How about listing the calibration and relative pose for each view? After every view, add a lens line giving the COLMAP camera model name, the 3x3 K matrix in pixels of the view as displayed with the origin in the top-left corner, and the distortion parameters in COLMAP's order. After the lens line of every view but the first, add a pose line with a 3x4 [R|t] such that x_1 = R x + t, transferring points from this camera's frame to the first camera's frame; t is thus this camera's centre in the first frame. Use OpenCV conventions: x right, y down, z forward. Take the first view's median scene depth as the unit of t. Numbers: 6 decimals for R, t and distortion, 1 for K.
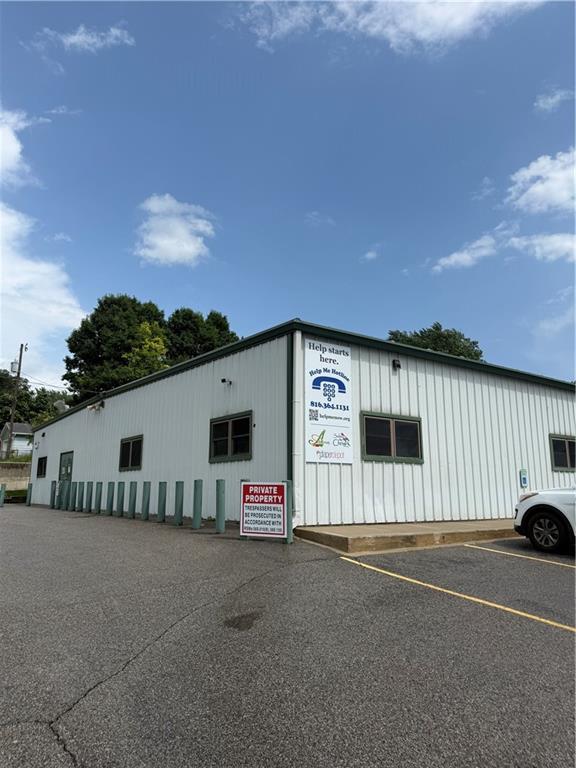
lens RADIAL K [[546.5, 0, 340.0], [0, 546.5, 383.8], [0, 0, 1]] dist [0.062720, -0.097840]
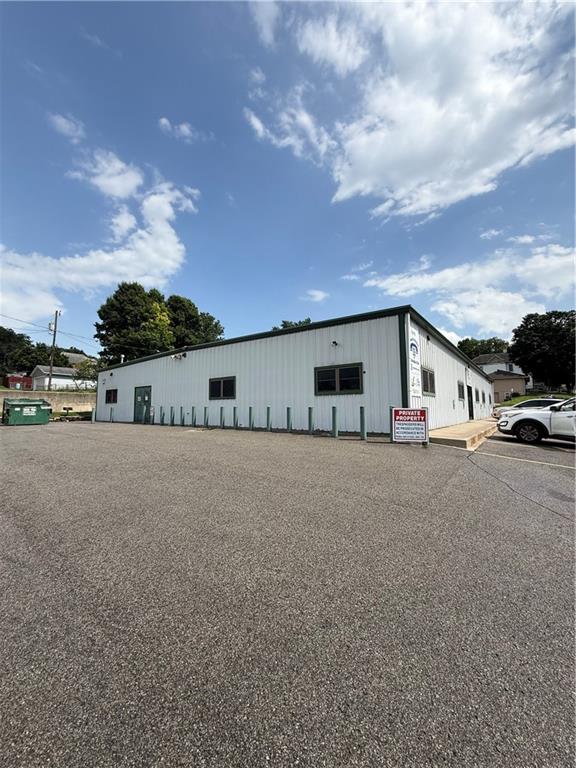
lens RADIAL K [[308.1, 0, 288.0], [0, 308.1, 384.0], [0, 0, 1]] dist [0.000557, 0.000077]
pose [[0.973654, 0.008365, 0.227876, -0.262463], [-0.034446, 0.993255, 0.110719, 0.008721], [-0.225413, -0.115651, 0.967375, 0.084890]]
